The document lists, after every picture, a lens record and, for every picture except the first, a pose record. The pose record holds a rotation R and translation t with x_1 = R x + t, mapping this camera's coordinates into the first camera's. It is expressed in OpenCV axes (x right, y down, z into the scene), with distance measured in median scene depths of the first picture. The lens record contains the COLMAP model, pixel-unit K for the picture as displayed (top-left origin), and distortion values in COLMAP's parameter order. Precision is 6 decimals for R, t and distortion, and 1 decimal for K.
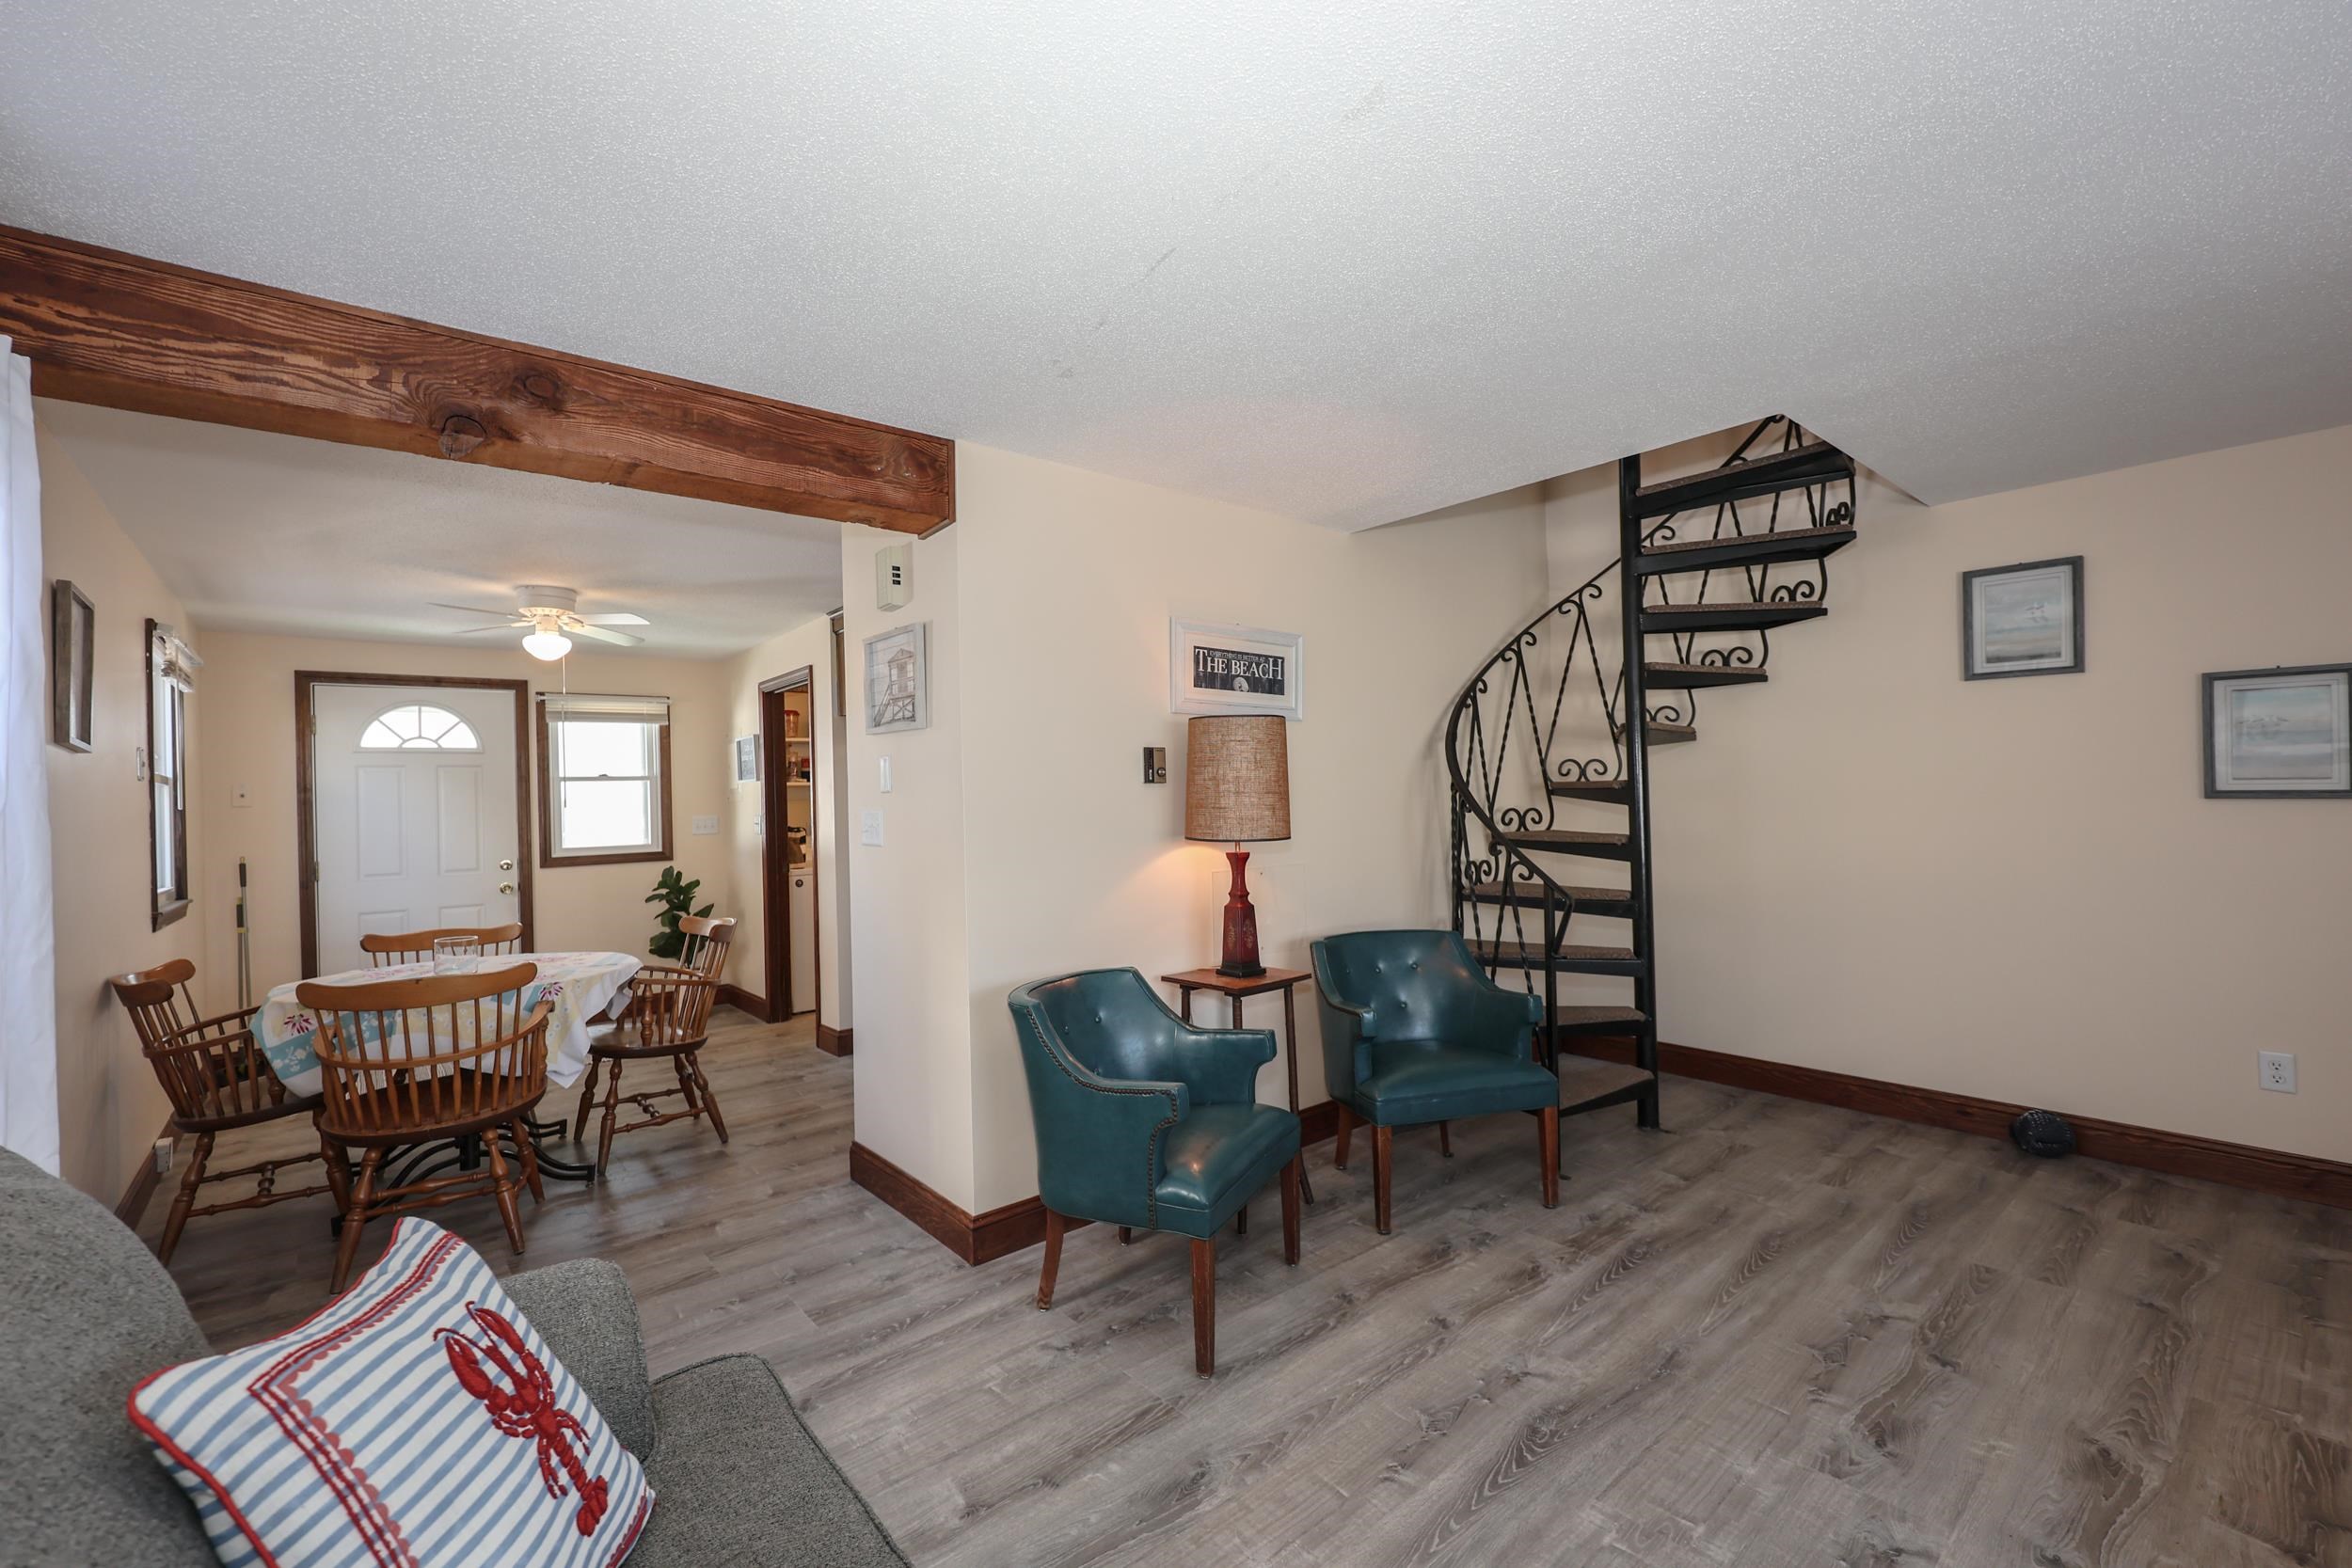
lens RADIAL K [[974.4, 0, 1176.0], [0, 974.4, 784.0], [0, 0, 1]] dist [-0.003762, 0.000188]
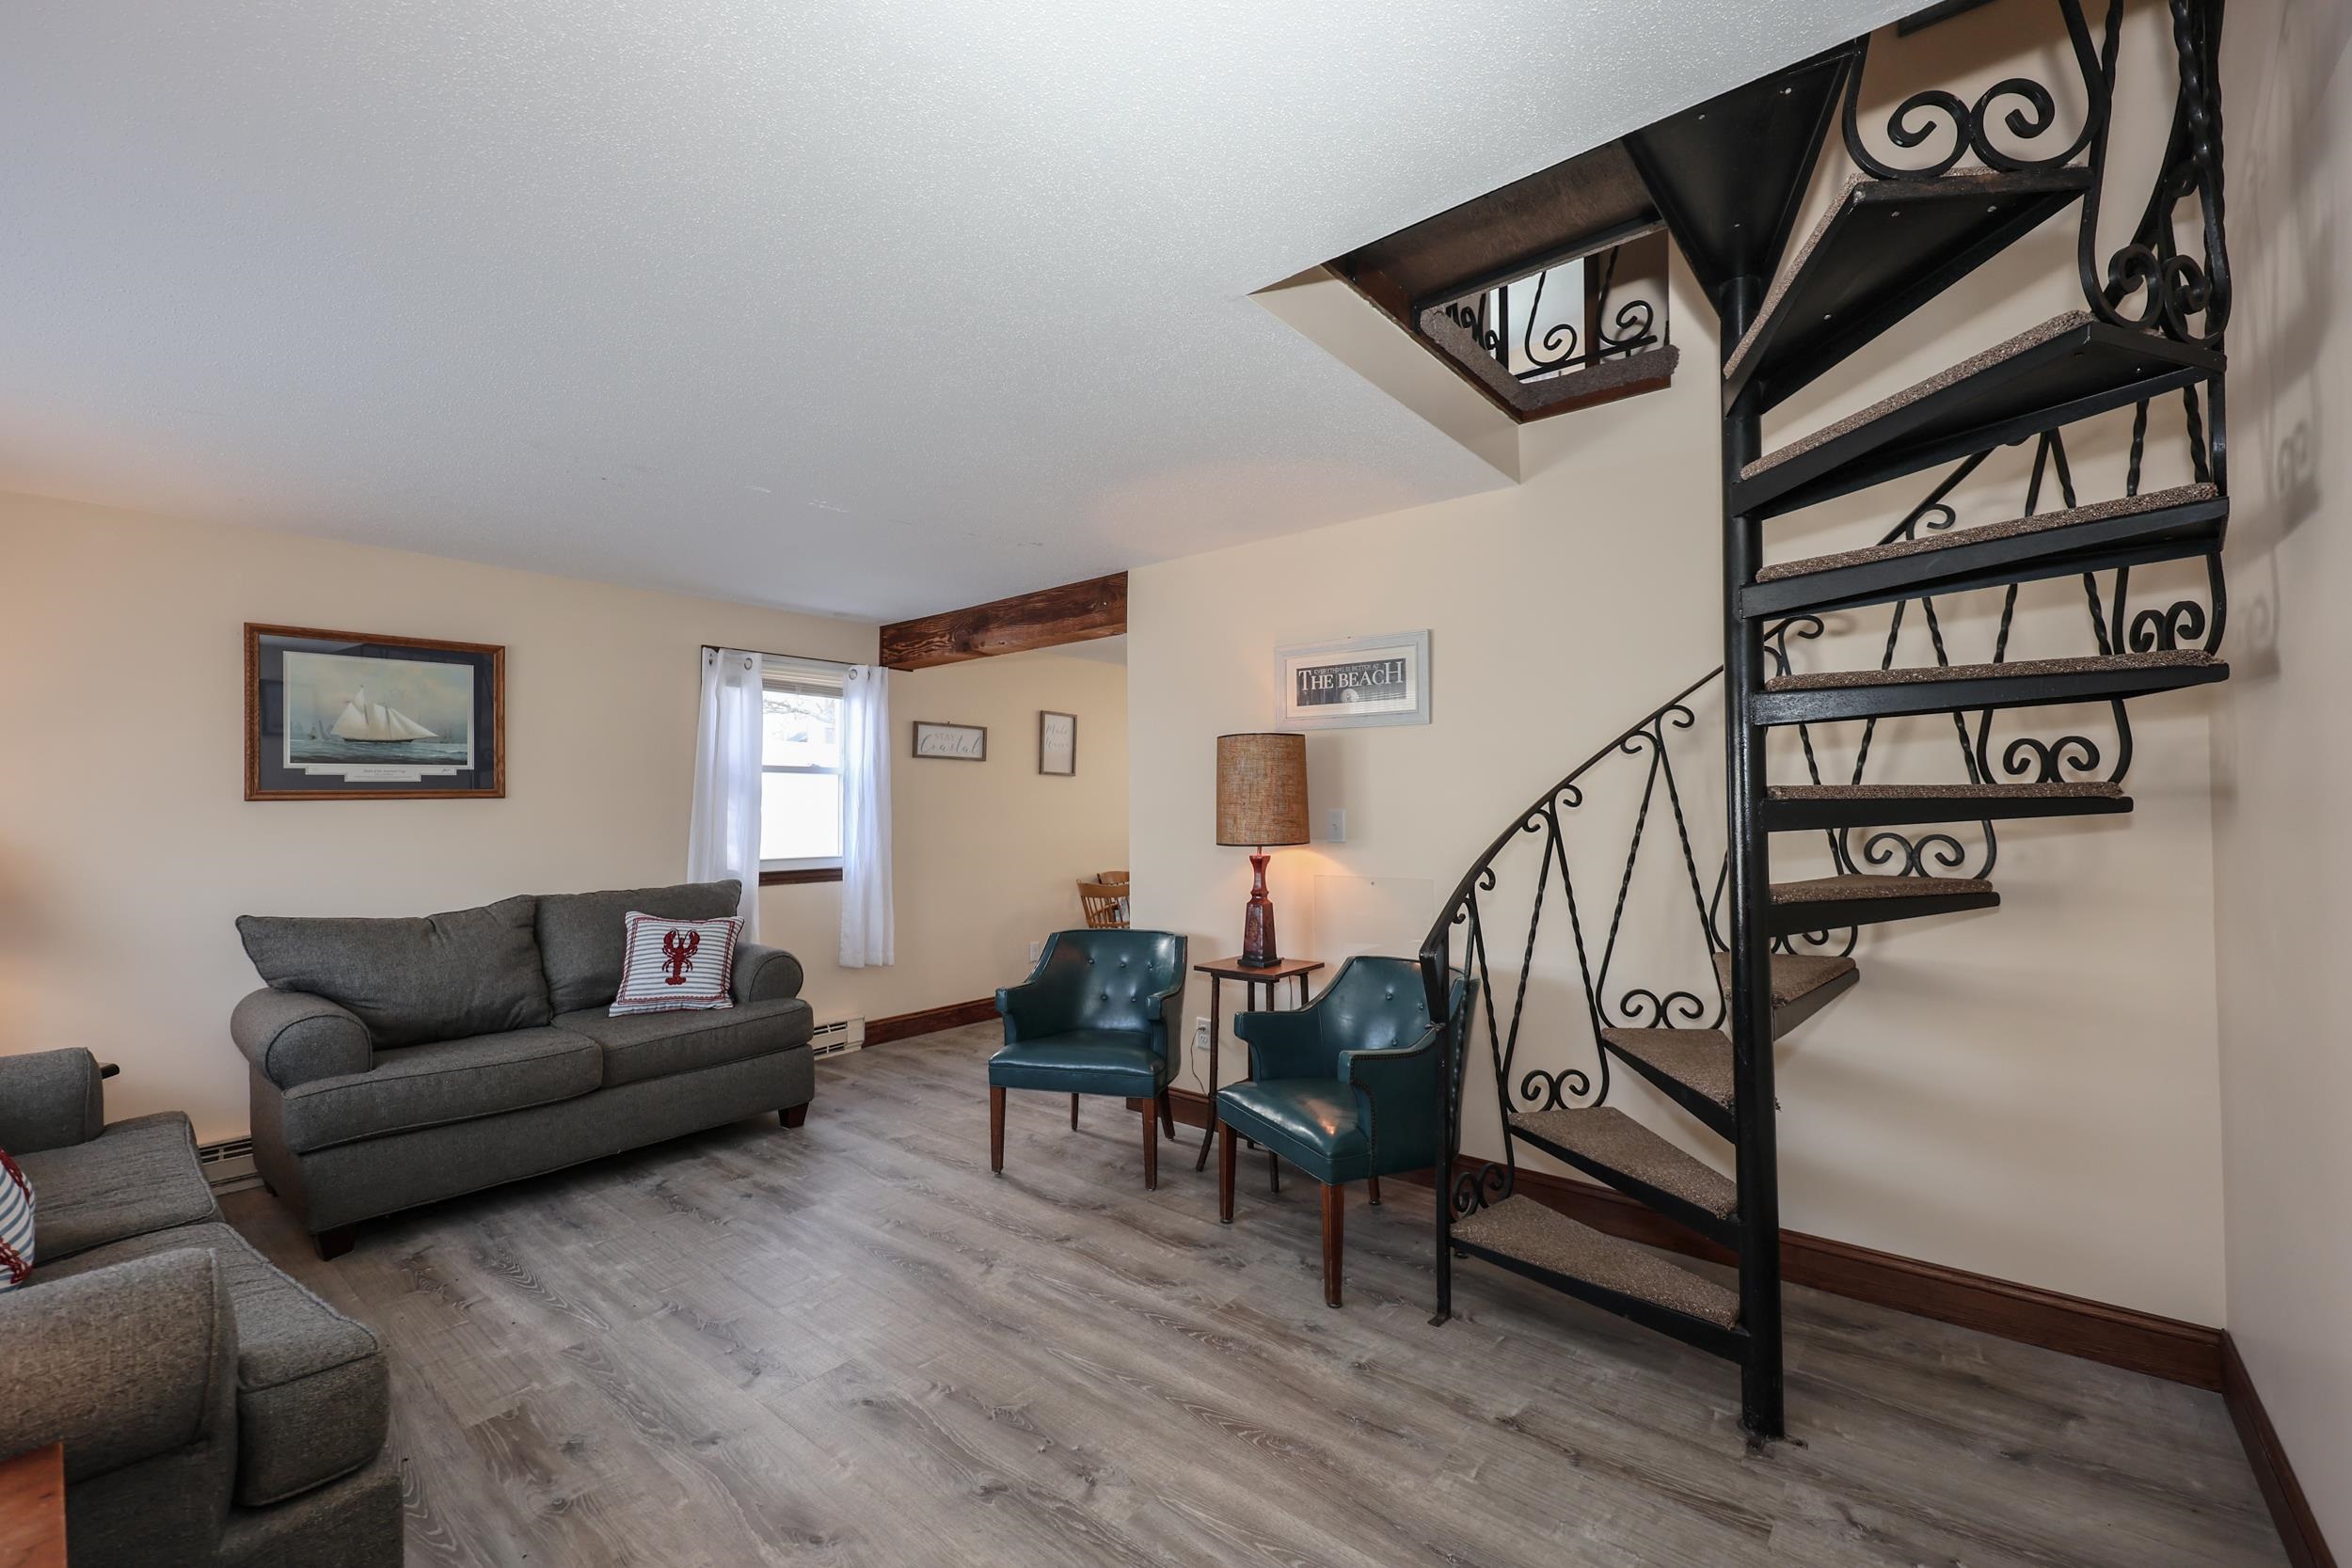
lens RADIAL K [[974.4, 0, 1176.0], [0, 974.4, 784.0], [0, 0, 1]] dist [-0.003762, 0.000188]
pose [[0.187063, -0.000478, -0.982348, 1.281943], [0.017624, 0.999841, 0.002870, -0.019788], [0.982190, -0.017850, 0.187042, 0.779922]]
